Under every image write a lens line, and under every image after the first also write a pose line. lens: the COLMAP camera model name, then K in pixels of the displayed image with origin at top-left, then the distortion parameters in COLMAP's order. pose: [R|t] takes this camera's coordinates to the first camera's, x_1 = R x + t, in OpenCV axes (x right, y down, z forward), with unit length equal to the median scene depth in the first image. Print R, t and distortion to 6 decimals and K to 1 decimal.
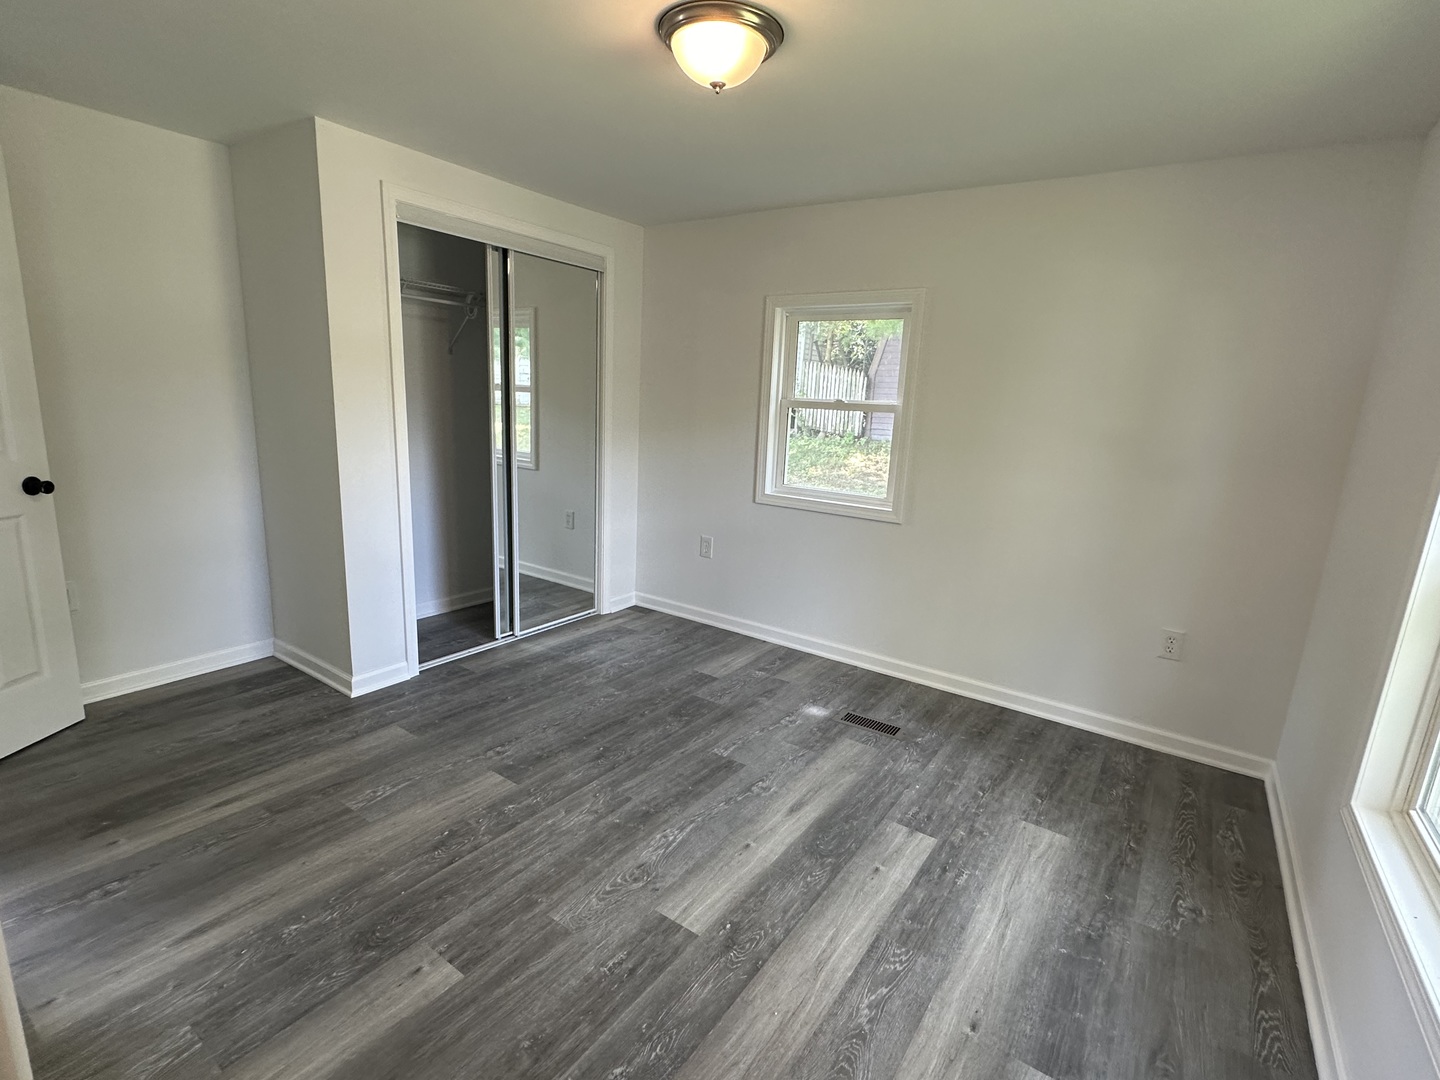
lens RADIAL K [[687.0, 0, 712.6], [0, 687.0, 547.4], [0, 0, 1]] dist [-0.004657, 0.001419]
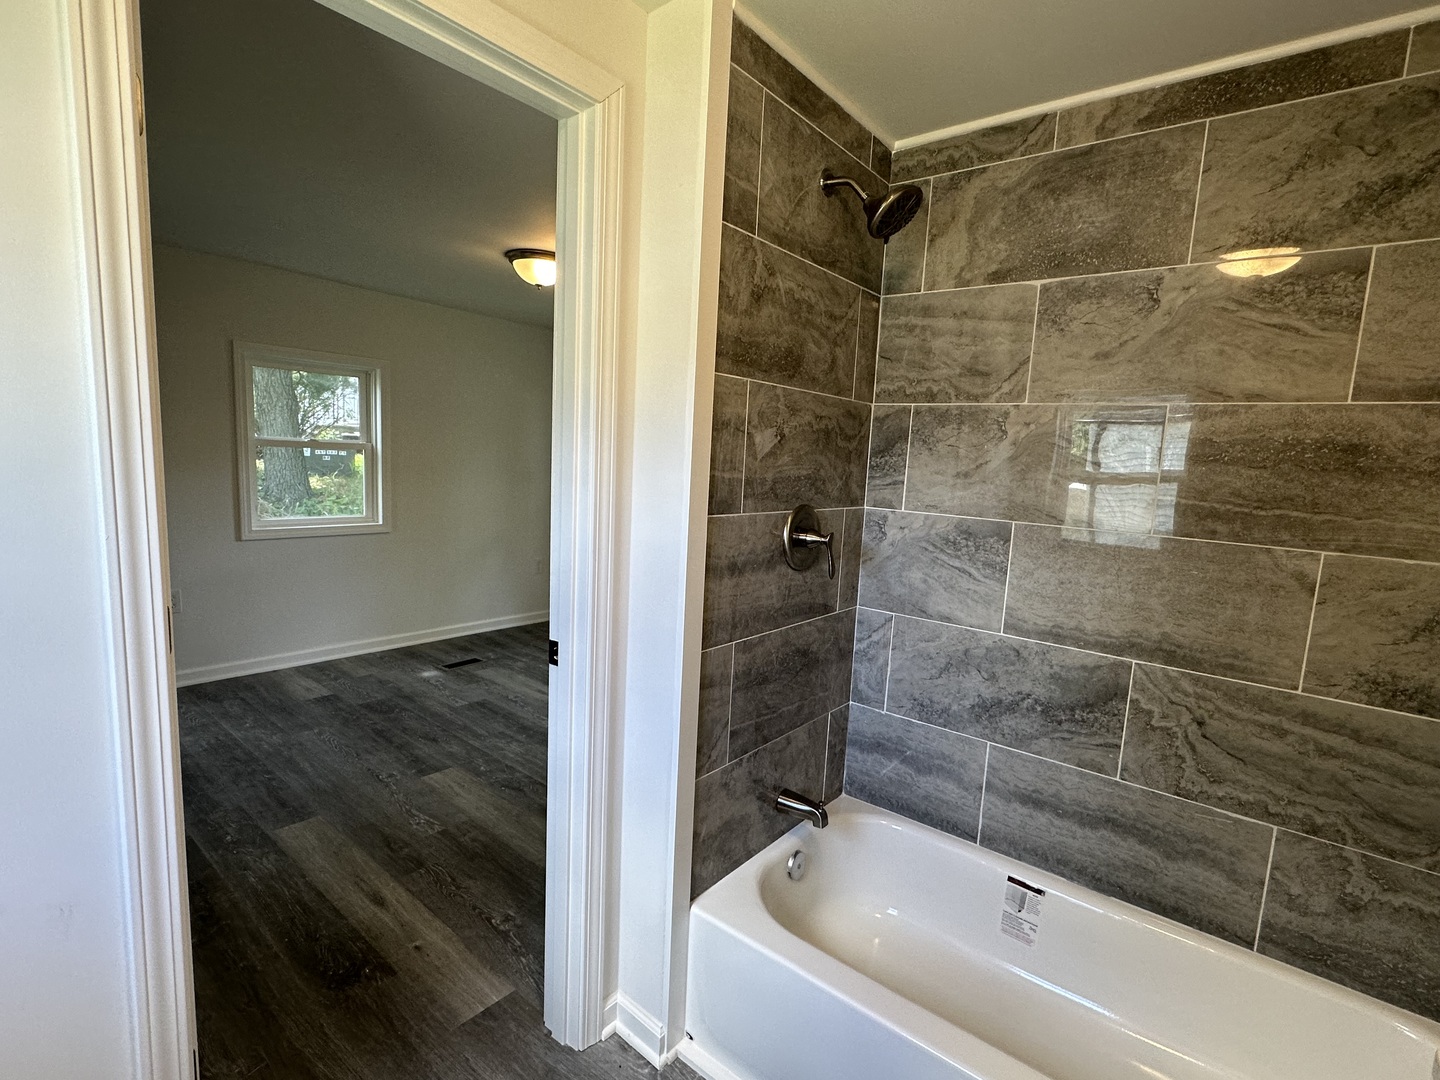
lens RADIAL K [[687.0, 0, 718.2], [0, 687.0, 543.8], [0, 0, 1]] dist [-0.004657, 0.001419]
pose [[0.073006, -0.169277, 0.982861, -1.132077], [0.167661, 0.973548, 0.155219, -0.129650], [-0.983138, 0.153456, 0.099456, 0.273573]]
